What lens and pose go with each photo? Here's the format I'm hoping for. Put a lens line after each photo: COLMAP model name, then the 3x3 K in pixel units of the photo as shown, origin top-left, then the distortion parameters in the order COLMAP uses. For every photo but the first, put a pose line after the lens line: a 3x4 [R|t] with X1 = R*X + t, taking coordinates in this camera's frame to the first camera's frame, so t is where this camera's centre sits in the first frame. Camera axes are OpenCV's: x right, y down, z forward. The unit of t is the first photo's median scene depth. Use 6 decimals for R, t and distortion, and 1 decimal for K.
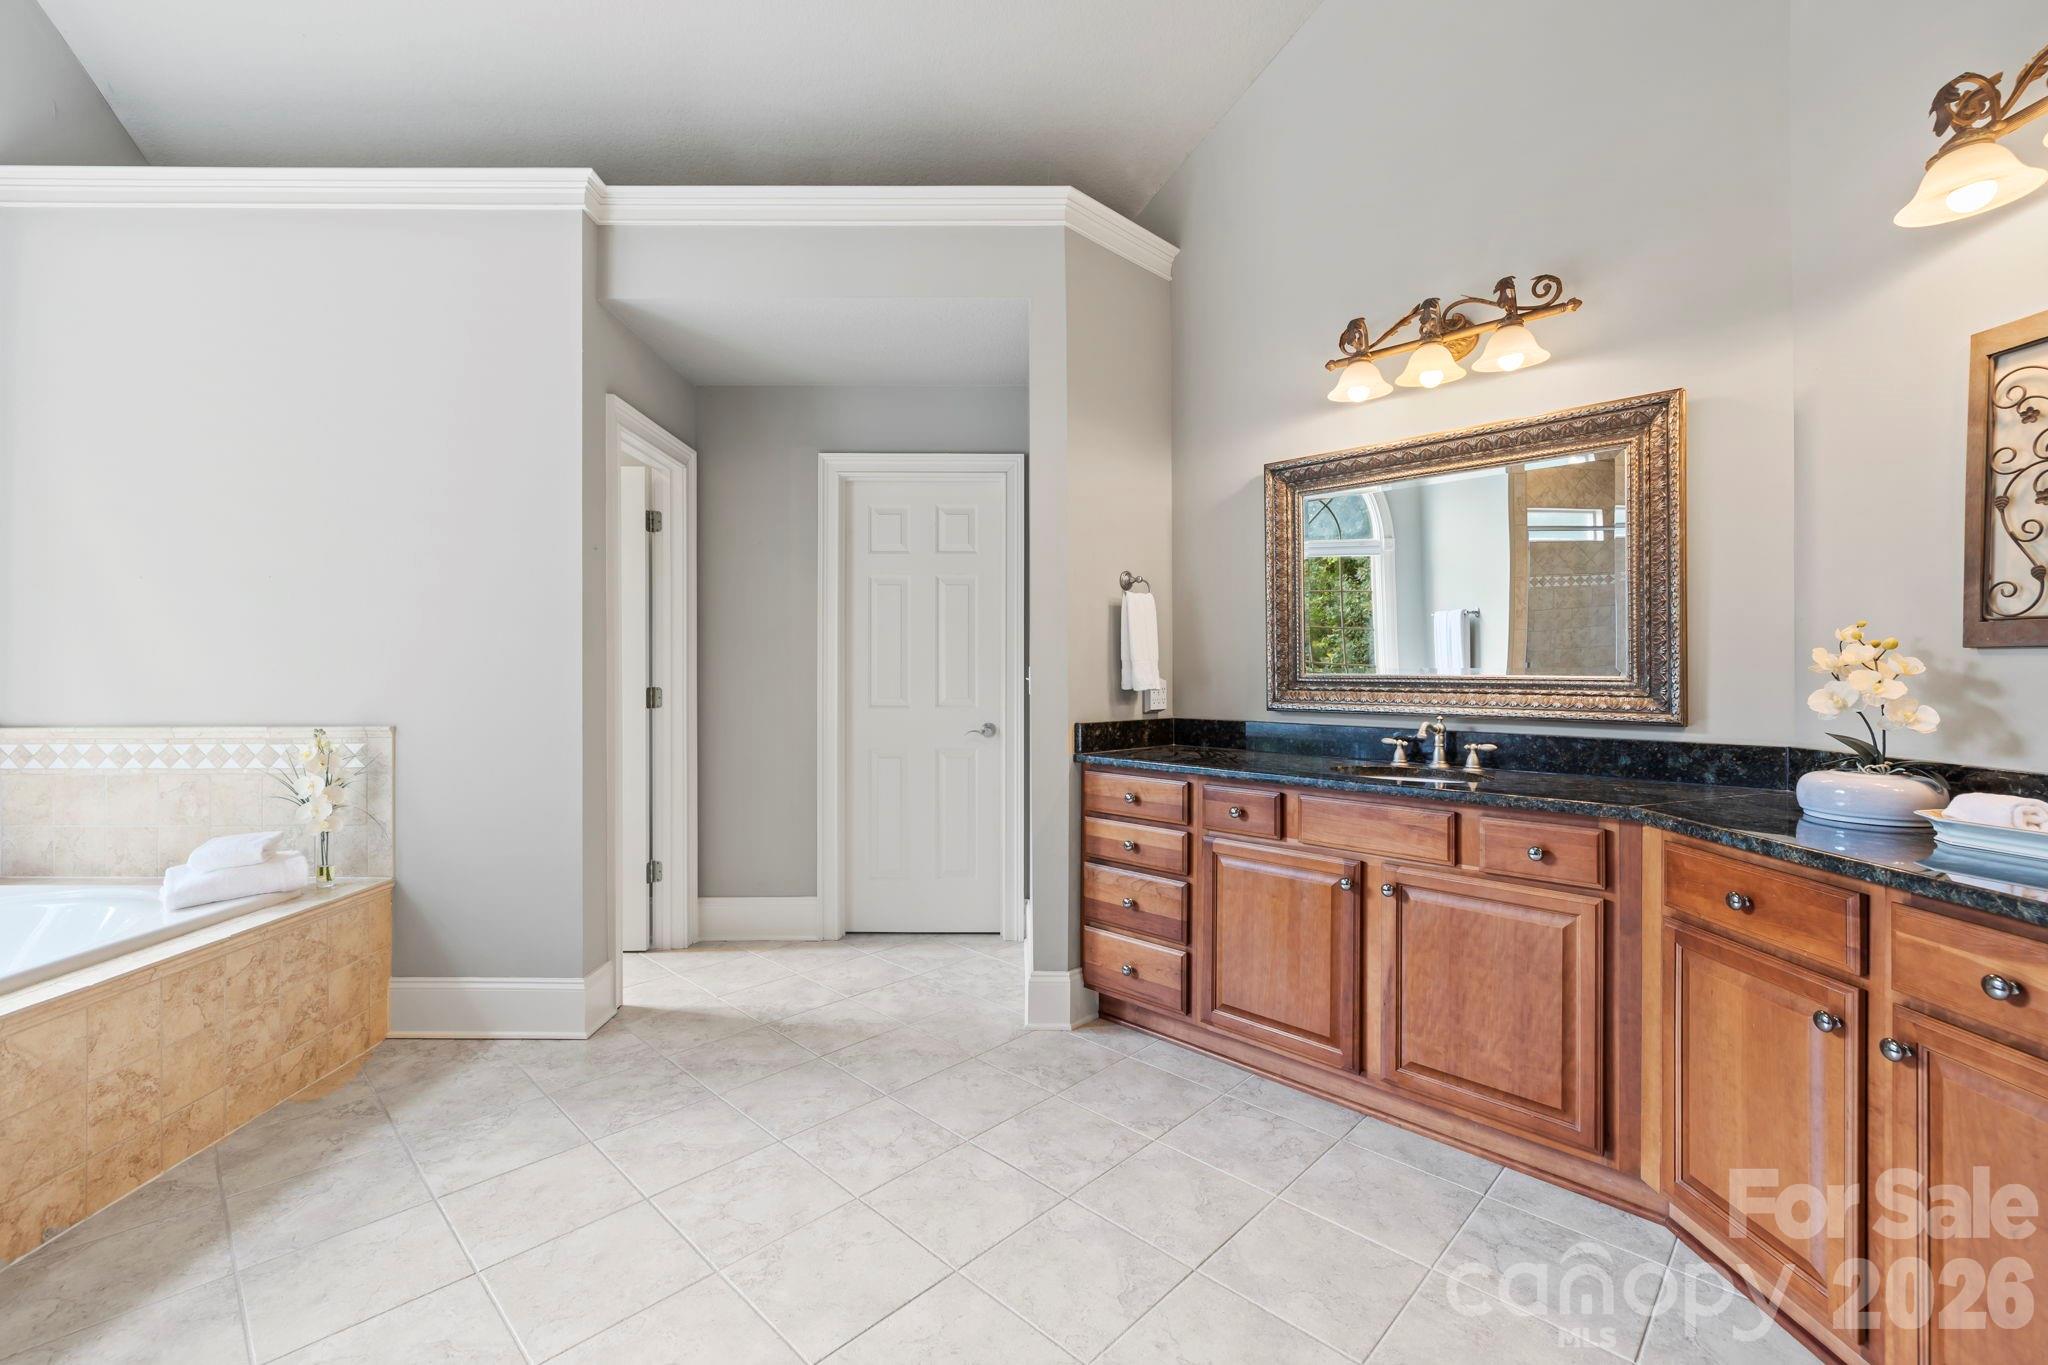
lens RADIAL K [[877.5, 0, 1010.9], [0, 877.5, 670.2], [0, 0, 1]] dist [-0.000385, 0.000047]
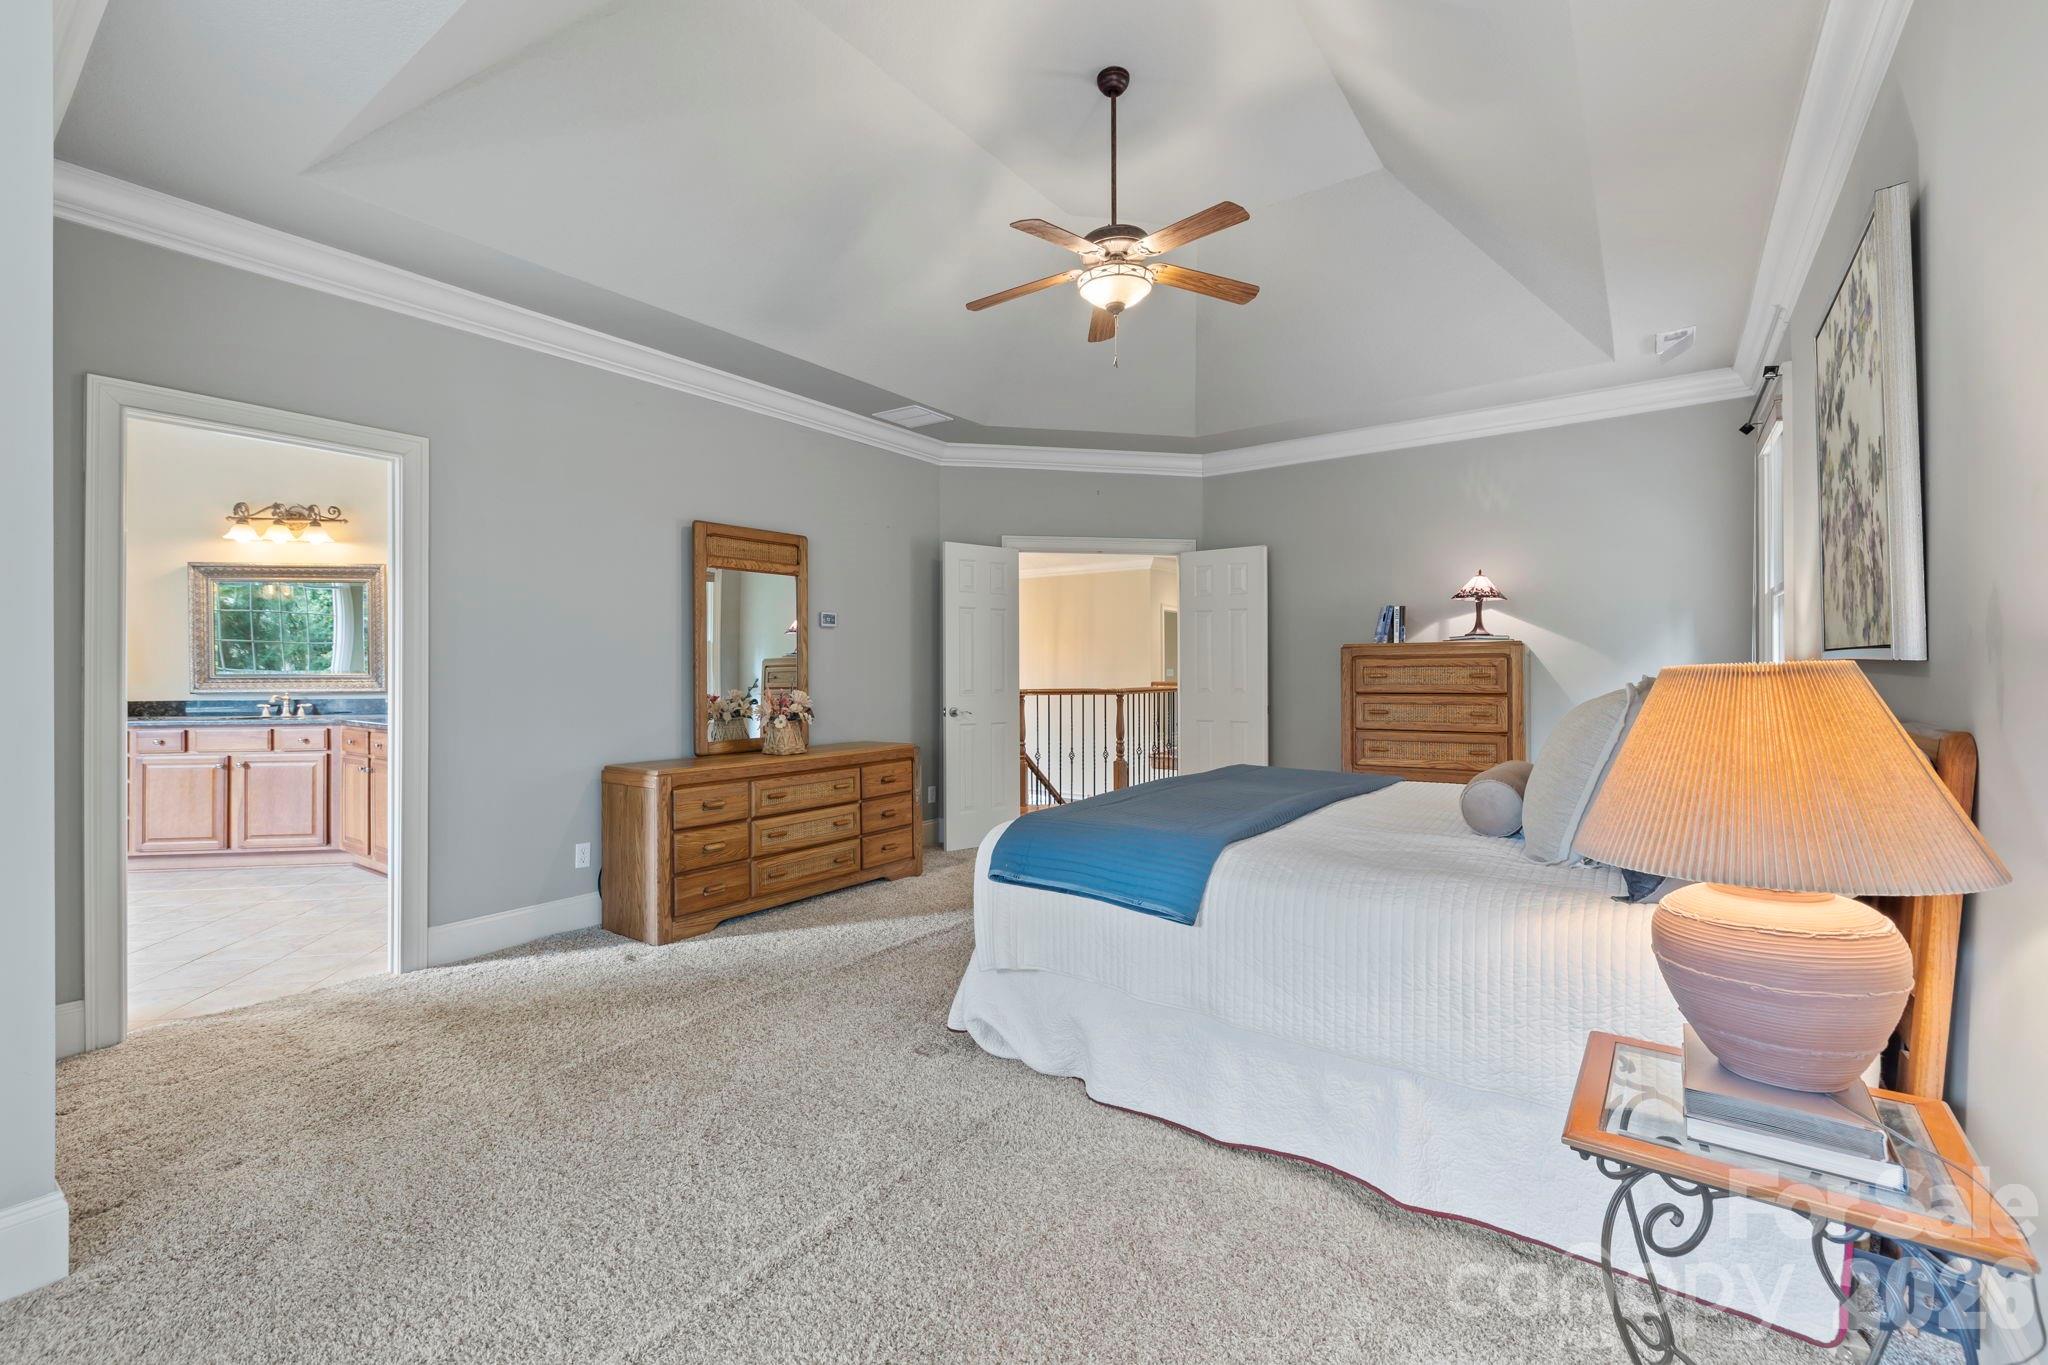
lens RADIAL K [[877.5, 0, 1010.9], [0, 877.5, 670.2], [0, 0, 1]] dist [-0.000385, 0.000047]
pose [[0.591940, -0.000100, 0.805982, -0.213935], [0.004619, 0.999984, -0.003268, 0.012131], [-0.805969, 0.005657, 0.591931, -1.819045]]
